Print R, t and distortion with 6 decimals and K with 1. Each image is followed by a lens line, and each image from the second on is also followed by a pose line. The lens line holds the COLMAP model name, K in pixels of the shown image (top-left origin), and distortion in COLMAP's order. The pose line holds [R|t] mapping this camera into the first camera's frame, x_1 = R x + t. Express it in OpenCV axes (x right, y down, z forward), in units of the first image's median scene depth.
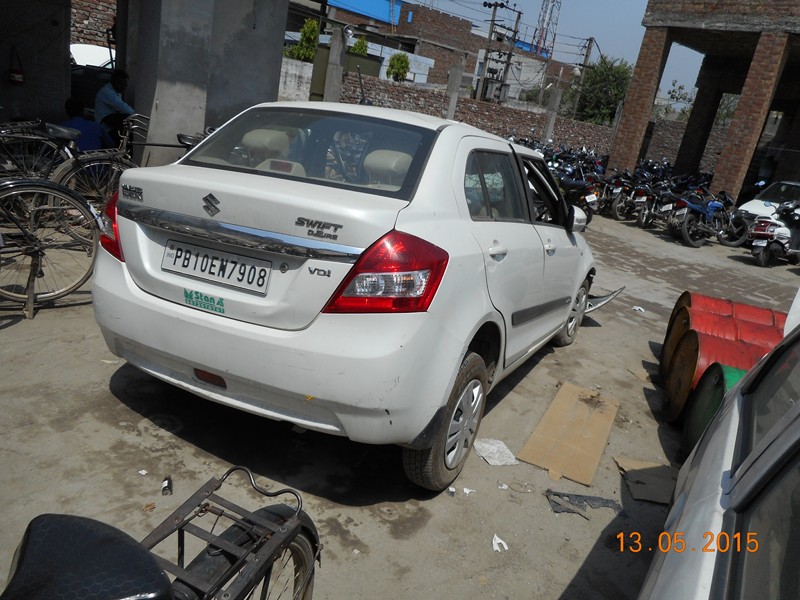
lens RADIAL K [[595.5, 0, 402.0], [0, 595.5, 300.0], [0, 0, 1]] dist [0.008041, 0.002360]
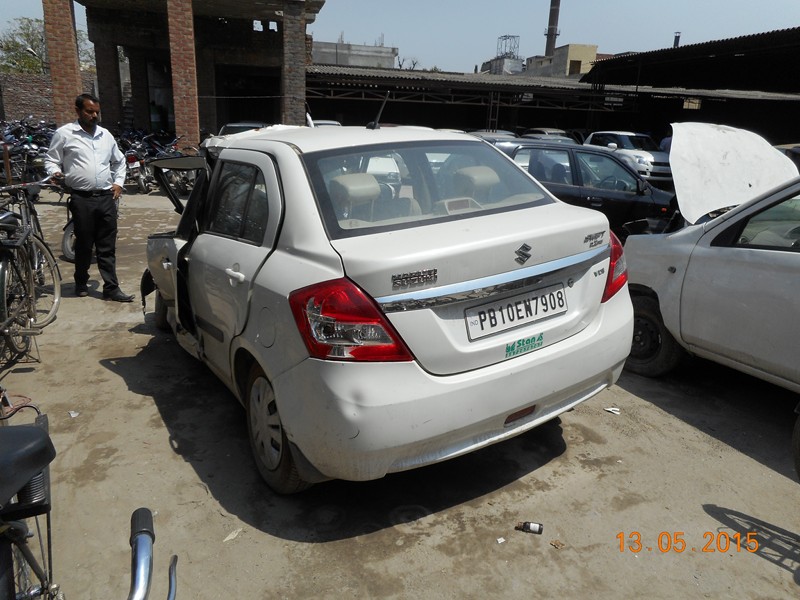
lens RADIAL K [[595.5, 0, 402.8], [0, 595.5, 300.5], [0, 0, 1]] dist [0.008041, 0.002360]
pose [[0.511765, -0.387075, 0.766988, -1.230540], [0.318592, 0.914604, 0.248995, -0.403380], [-0.797870, 0.116929, 0.591381, 0.556818]]
